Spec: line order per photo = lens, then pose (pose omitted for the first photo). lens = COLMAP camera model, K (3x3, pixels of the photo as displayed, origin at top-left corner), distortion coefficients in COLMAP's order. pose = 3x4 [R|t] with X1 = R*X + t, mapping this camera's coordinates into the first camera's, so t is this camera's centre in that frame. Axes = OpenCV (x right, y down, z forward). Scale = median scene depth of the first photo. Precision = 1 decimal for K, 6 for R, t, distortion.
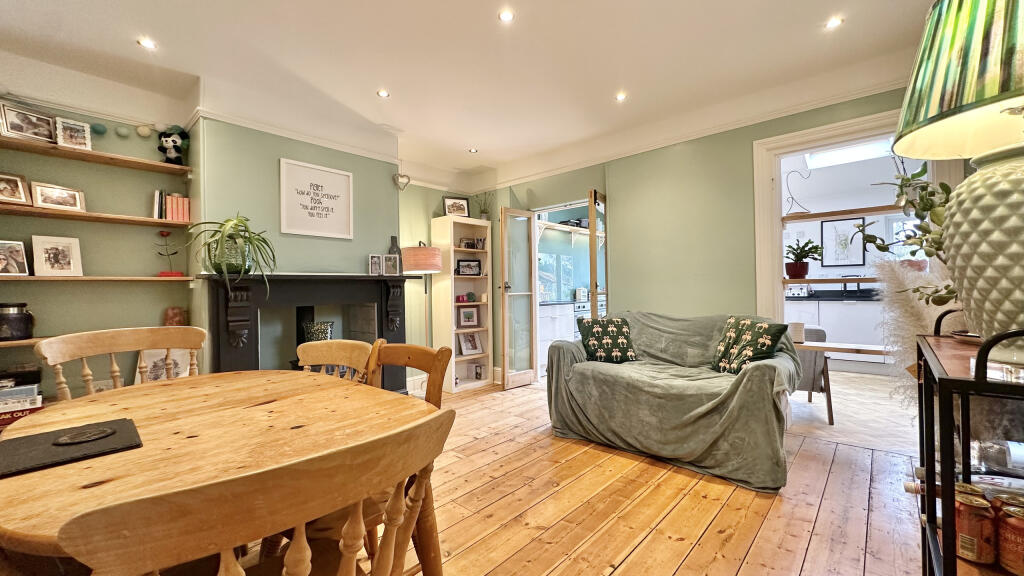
lens RADIAL K [[414.4, 0, 511.3], [0, 414.4, 286.2], [0, 0, 1]] dist [0.001081, -0.000050]
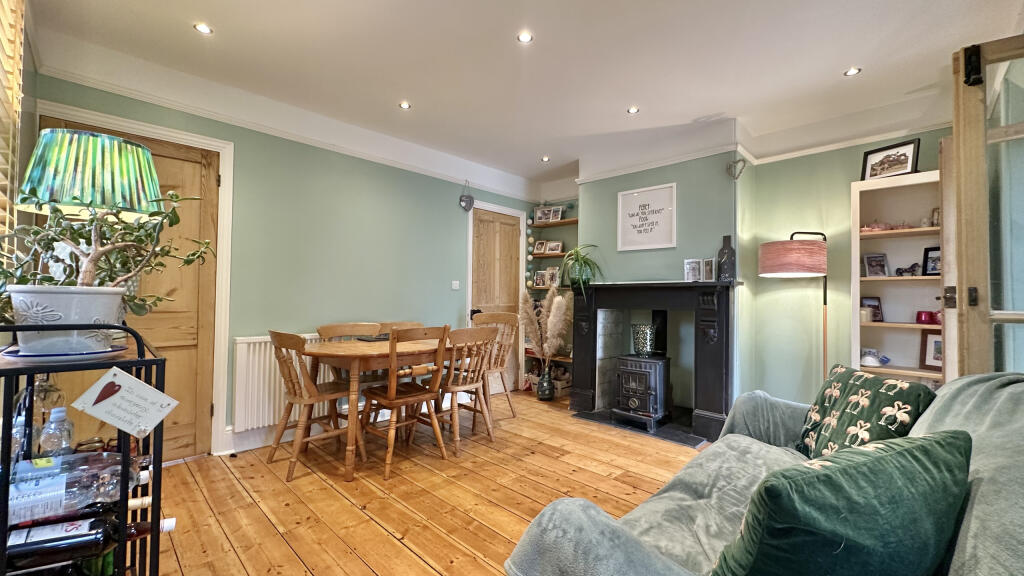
lens RADIAL K [[414.4, 0, 511.8], [0, 414.4, 287.8], [0, 0, 1]] dist [0.001081, -0.000050]
pose [[-0.048825, -0.005881, -0.998790, 0.616627], [-0.004964, 0.999972, -0.005645, -0.004900], [0.998795, 0.004682, -0.048853, 0.610326]]
